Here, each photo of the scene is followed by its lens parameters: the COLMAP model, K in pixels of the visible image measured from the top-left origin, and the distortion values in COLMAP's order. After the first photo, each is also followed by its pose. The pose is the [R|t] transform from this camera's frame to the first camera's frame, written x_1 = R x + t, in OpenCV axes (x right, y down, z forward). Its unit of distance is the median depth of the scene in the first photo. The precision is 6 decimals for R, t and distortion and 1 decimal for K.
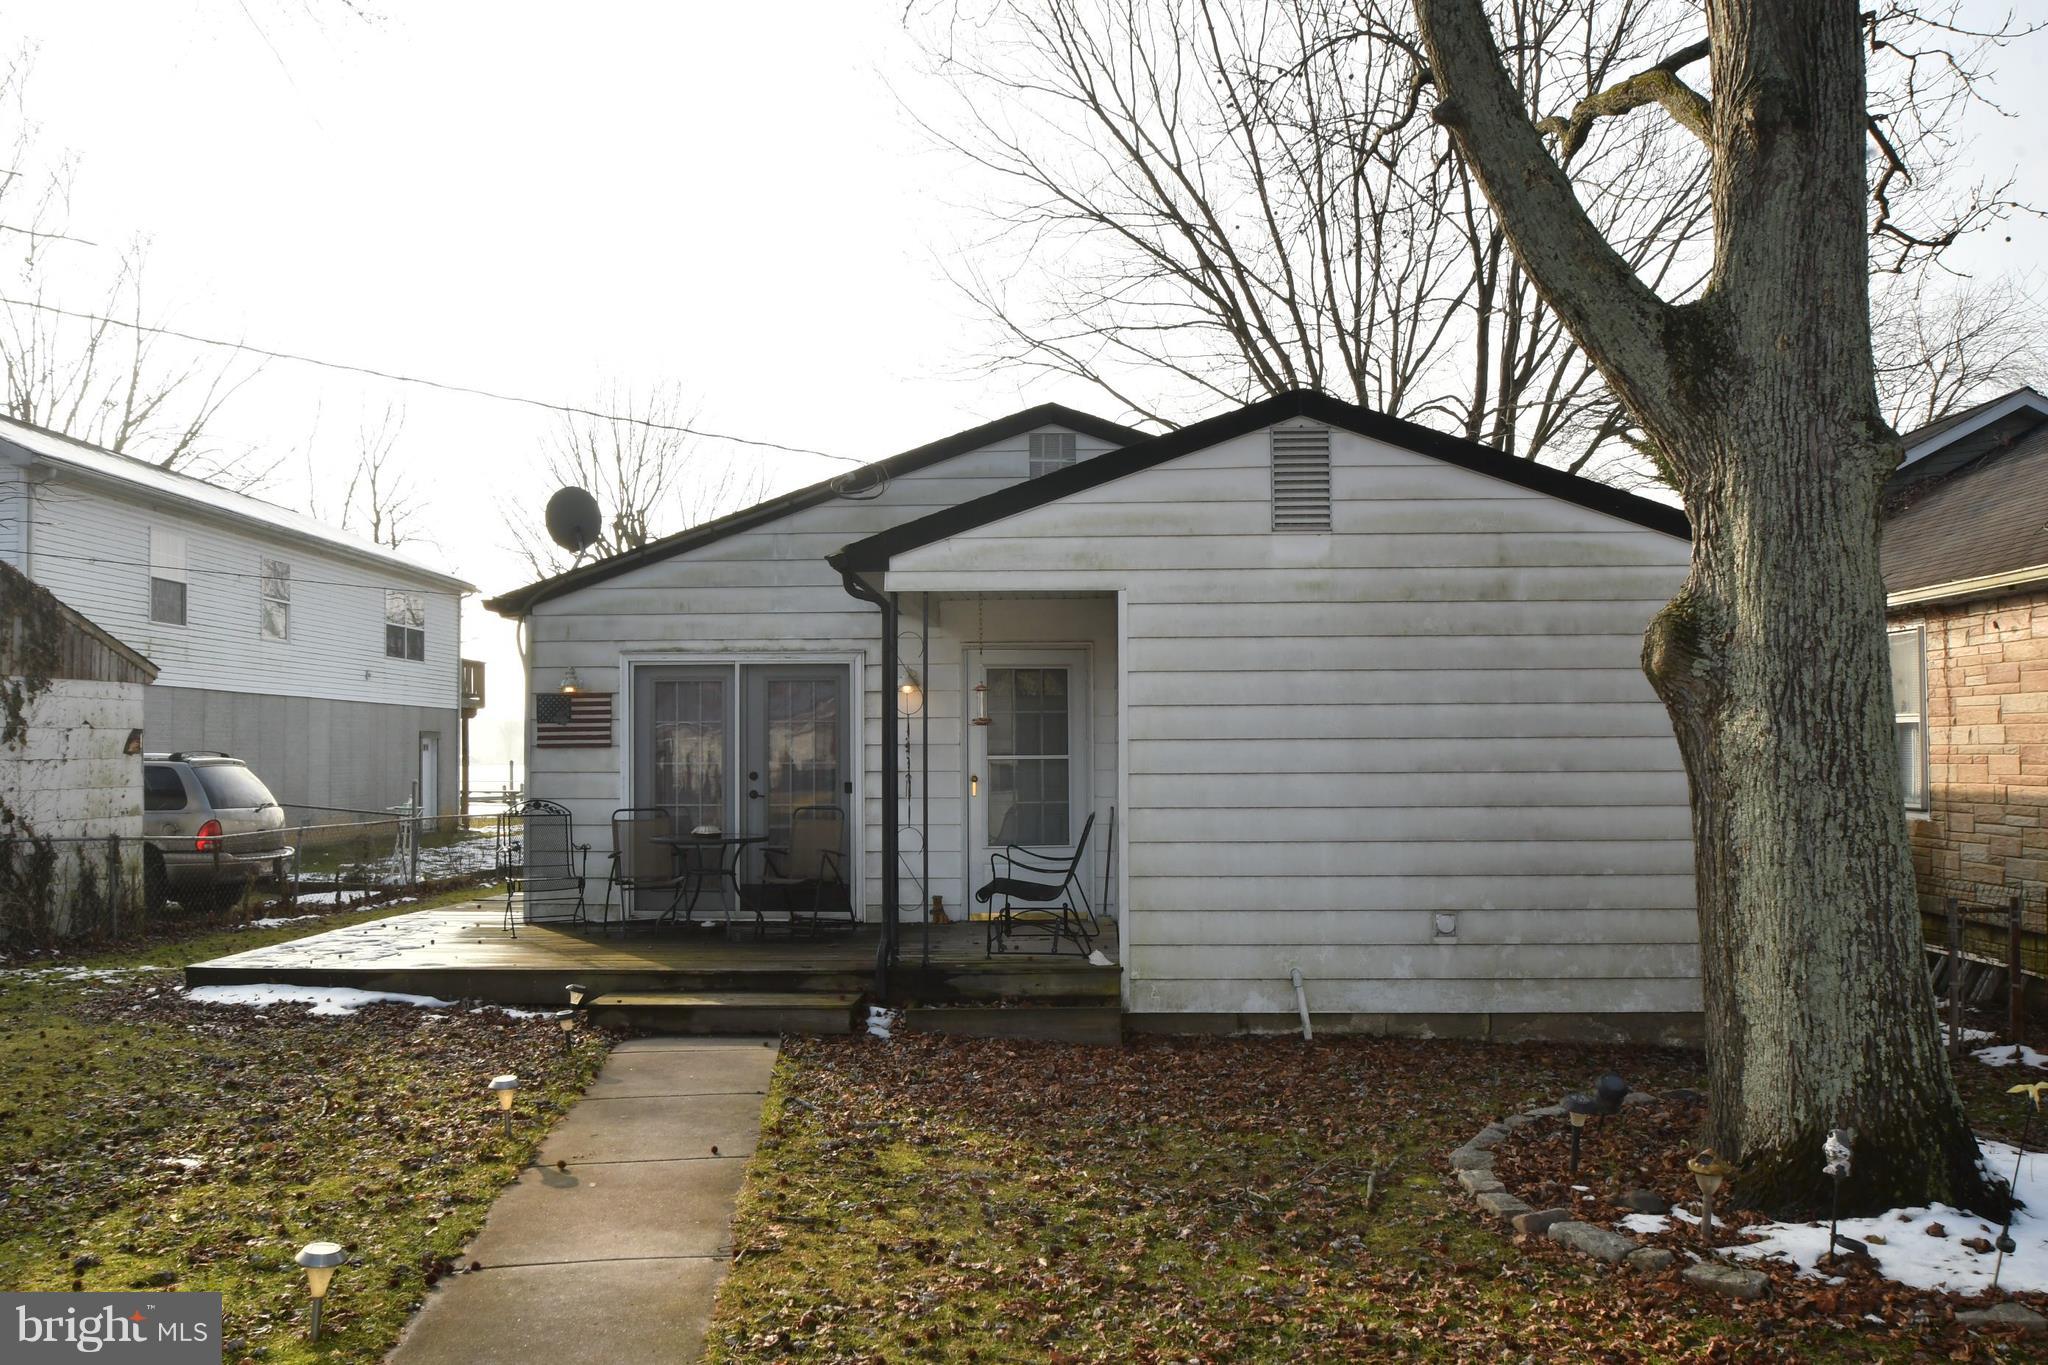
lens RADIAL K [[1581.9, 0, 985.5], [0, 1581.9, 731.7], [0, 0, 1]] dist [-0.044329, 0.001240]
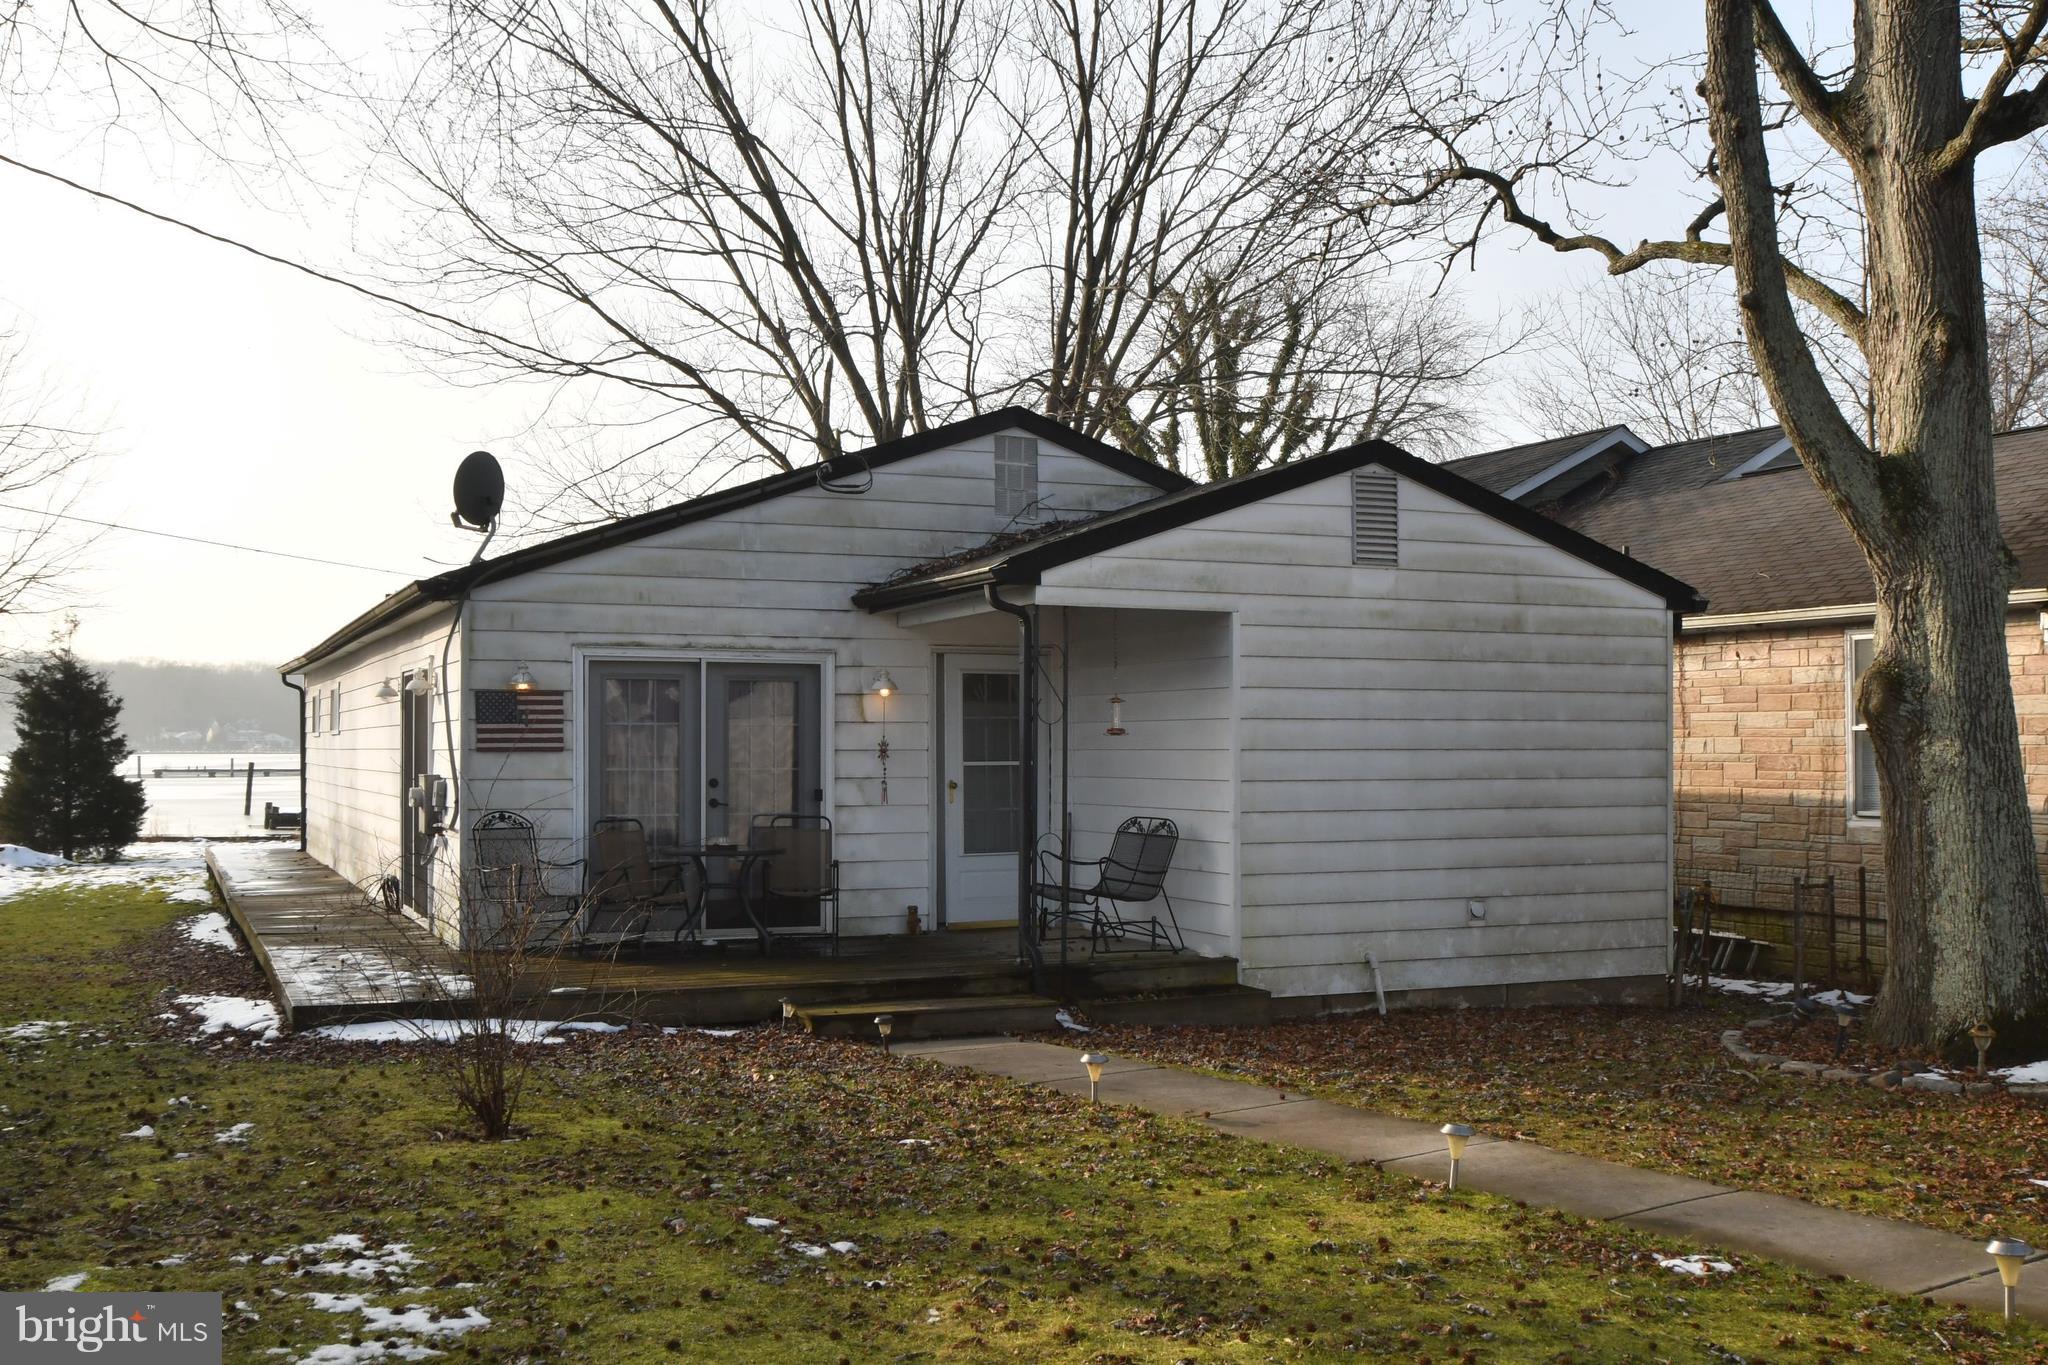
lens RADIAL K [[2074.6, 0, 995.6], [0, 2074.6, 730.1], [0, 0, 1]] dist [-0.063599, 0.000000]
pose [[0.894482, 0.008225, 0.447029, -0.706119], [-0.010819, 0.999936, 0.003251, -0.011215], [-0.446974, -0.007744, 0.894514, -0.203908]]
